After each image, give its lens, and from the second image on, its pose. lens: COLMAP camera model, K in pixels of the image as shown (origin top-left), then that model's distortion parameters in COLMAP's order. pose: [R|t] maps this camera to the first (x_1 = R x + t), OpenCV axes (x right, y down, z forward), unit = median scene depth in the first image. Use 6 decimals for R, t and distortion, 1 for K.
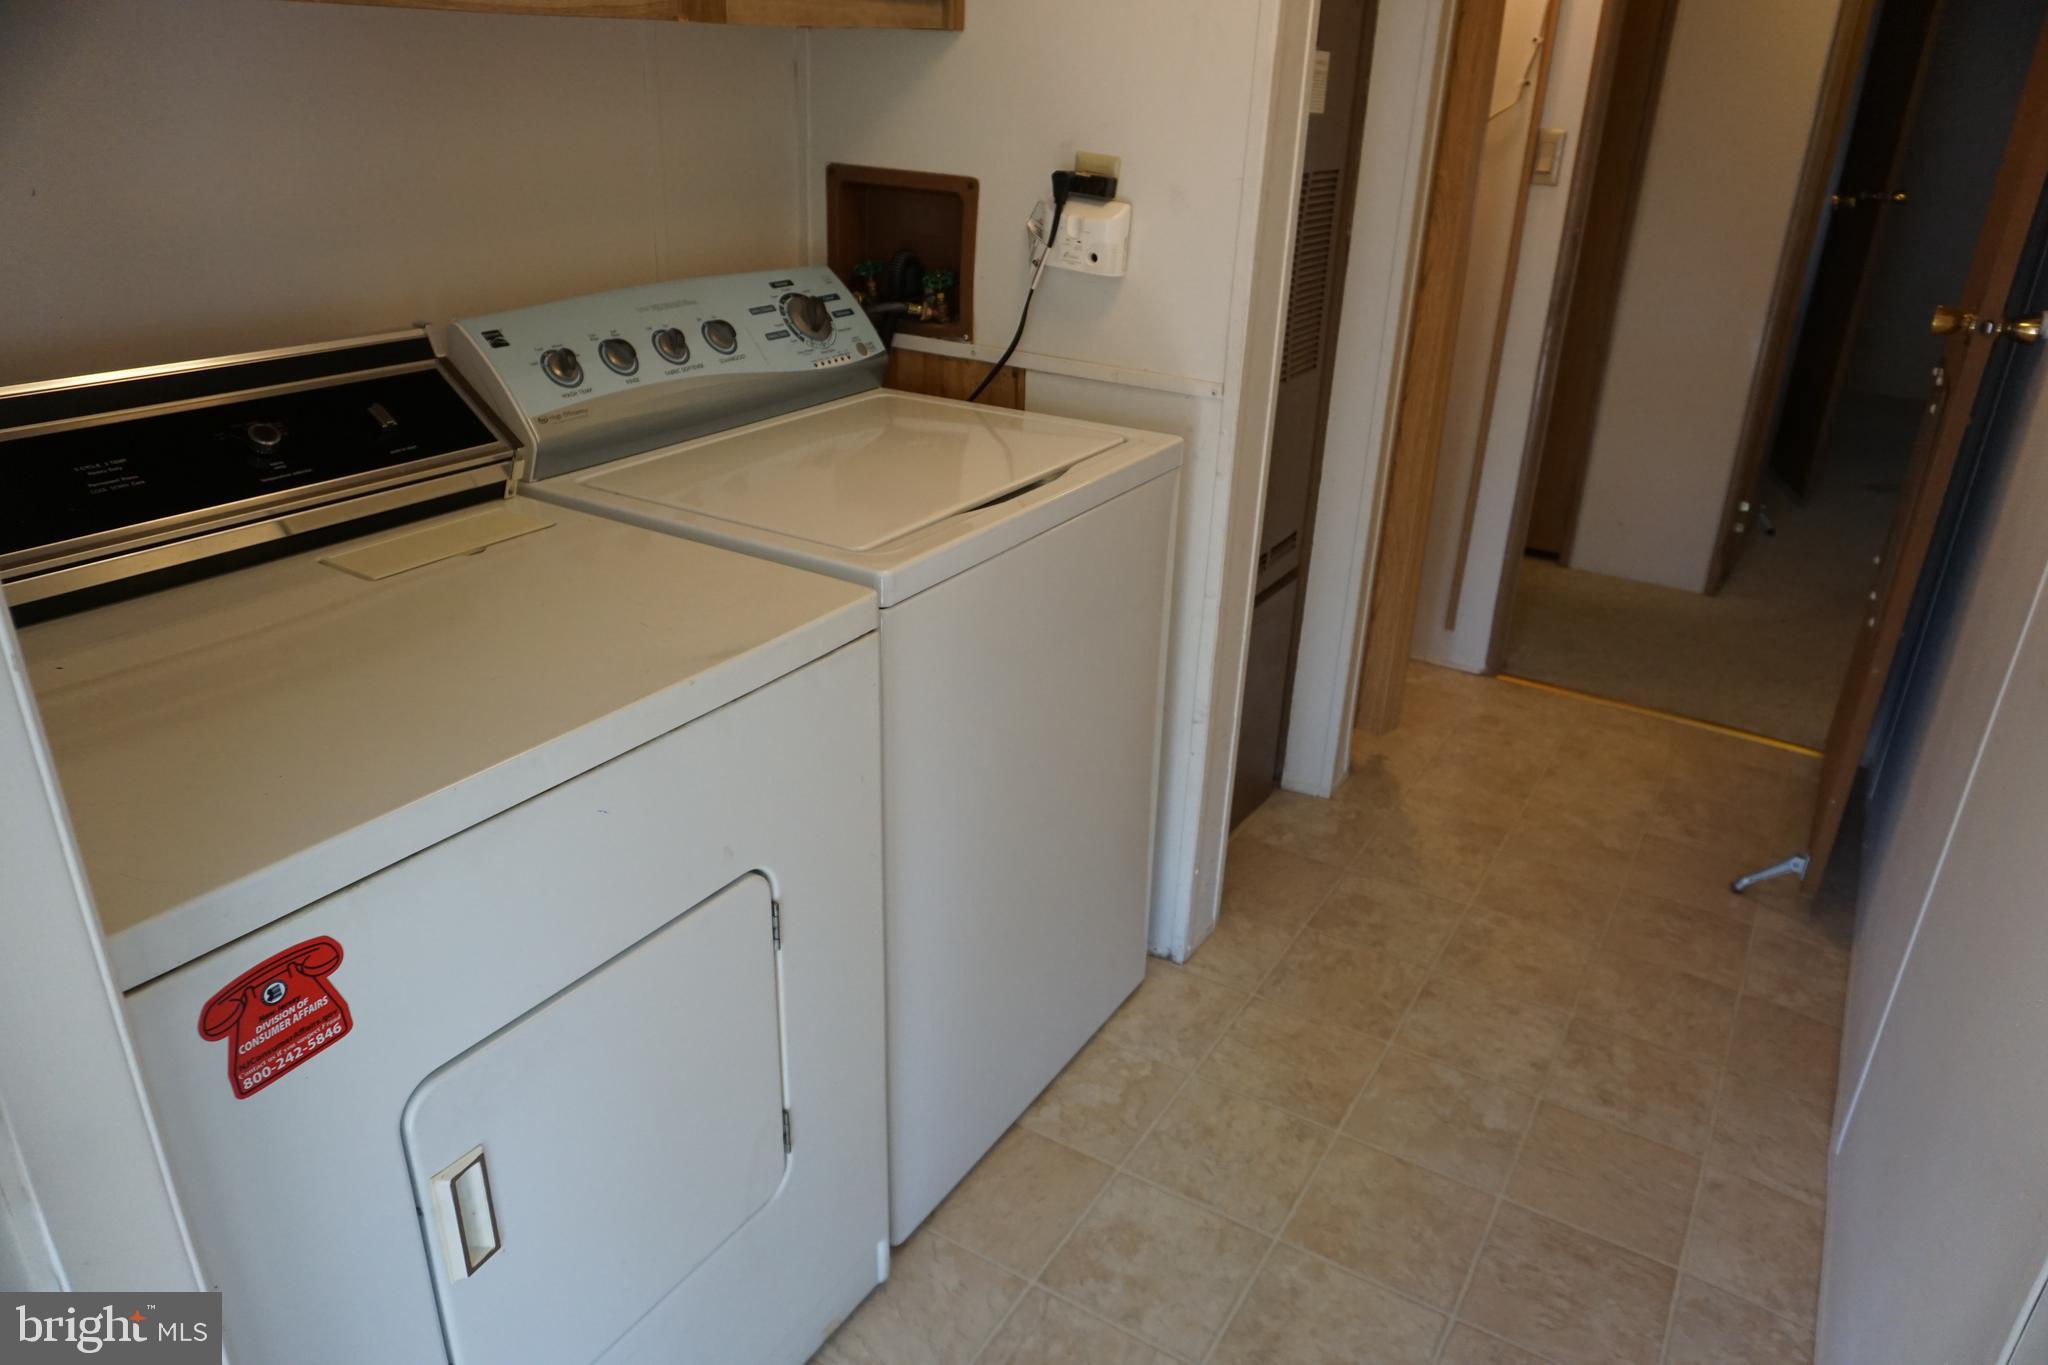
lens RADIAL K [[1417.5, 0, 1022.1], [0, 1417.5, 657.5], [0, 0, 1]] dist [-0.111828, 0.140520]
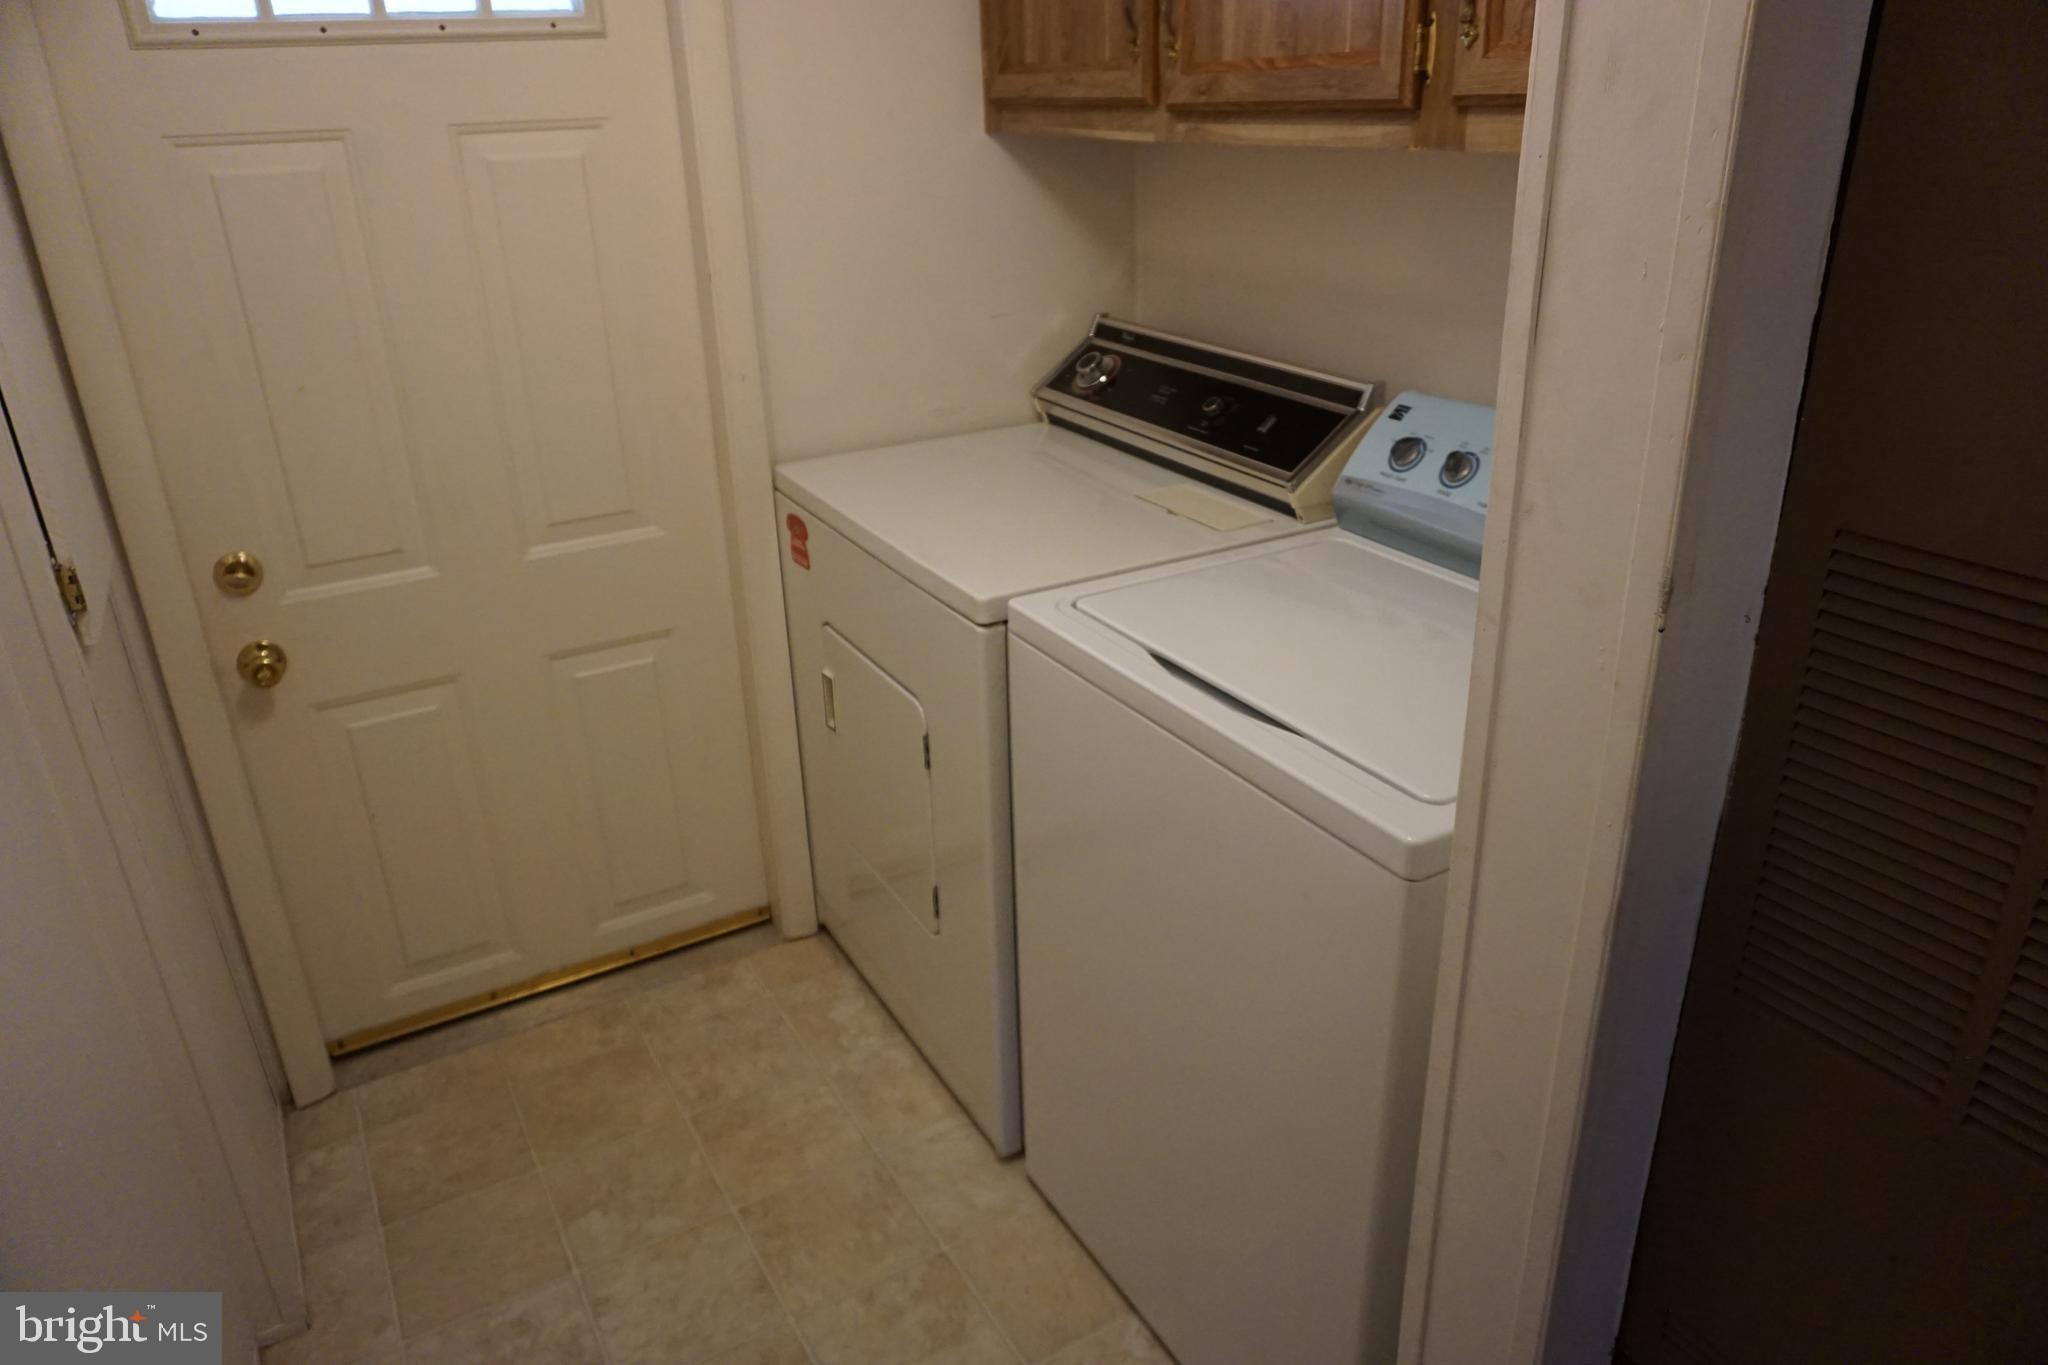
lens RADIAL K [[1452.8, 0, 1034.8], [0, 1452.8, 675.8], [0, 0, 1]] dist [-0.003116, 0.008507]
pose [[-0.498998, 0.299571, -0.813178, 0.879187], [-0.338508, 0.796424, 0.501120, -0.592496], [0.797755, 0.525326, -0.296007, 1.302692]]
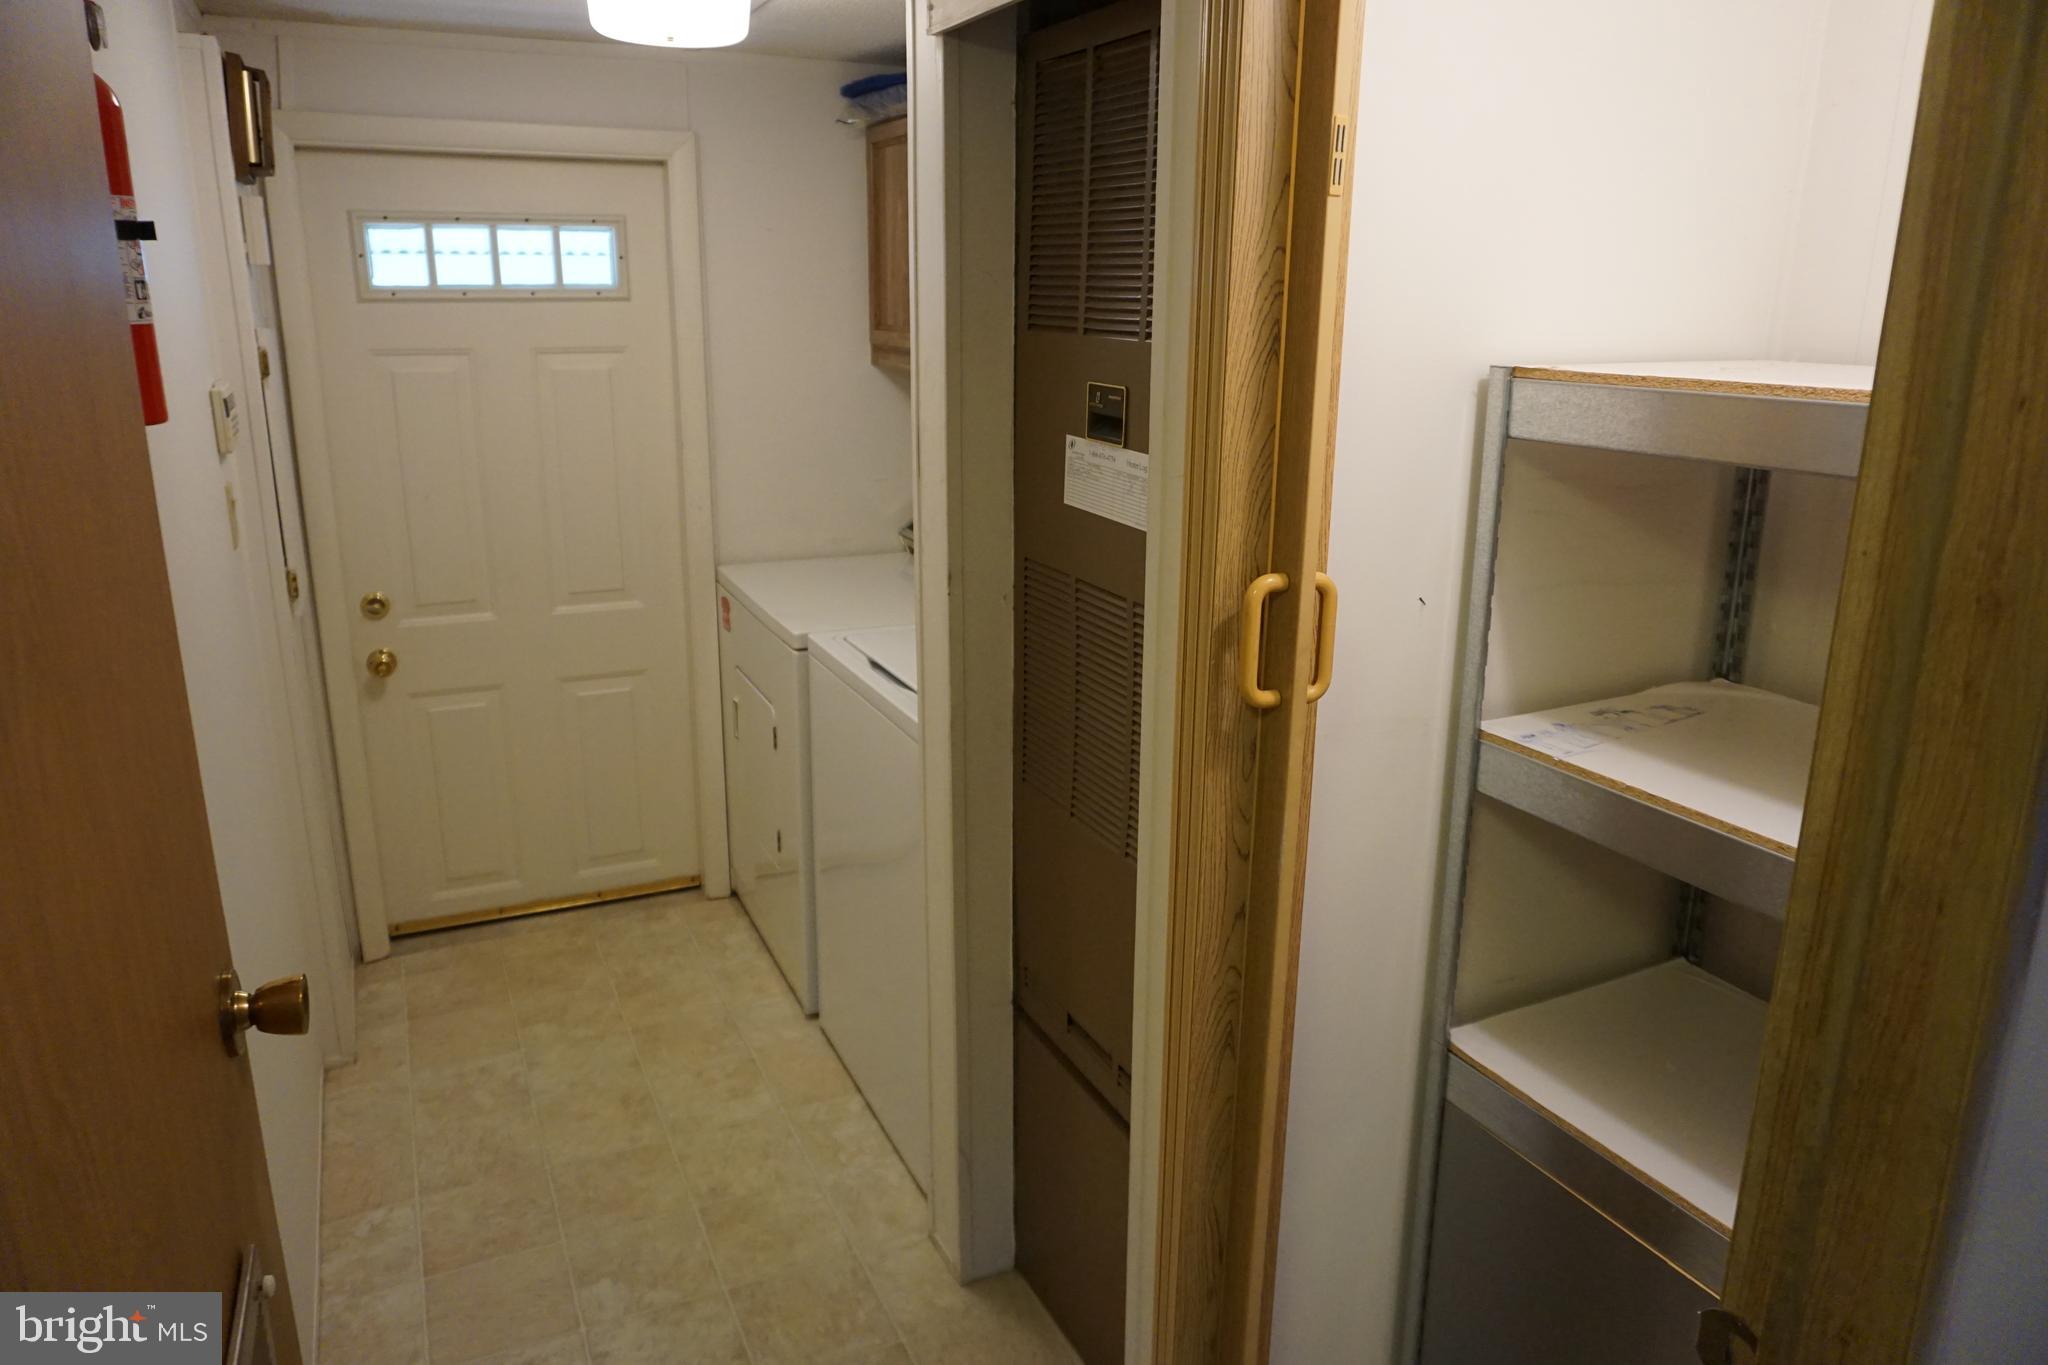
lens RADIAL K [[1379.0, 0, 1007.4], [0, 1379.0, 673.8], [0, 0, 1]] dist [-0.007441, 0.001947]
pose [[-0.573313, 0.138180, -0.807600, 0.950552], [-0.355519, 0.846096, 0.397149, -0.633921], [0.738186, 0.514808, -0.435953, 1.417009]]
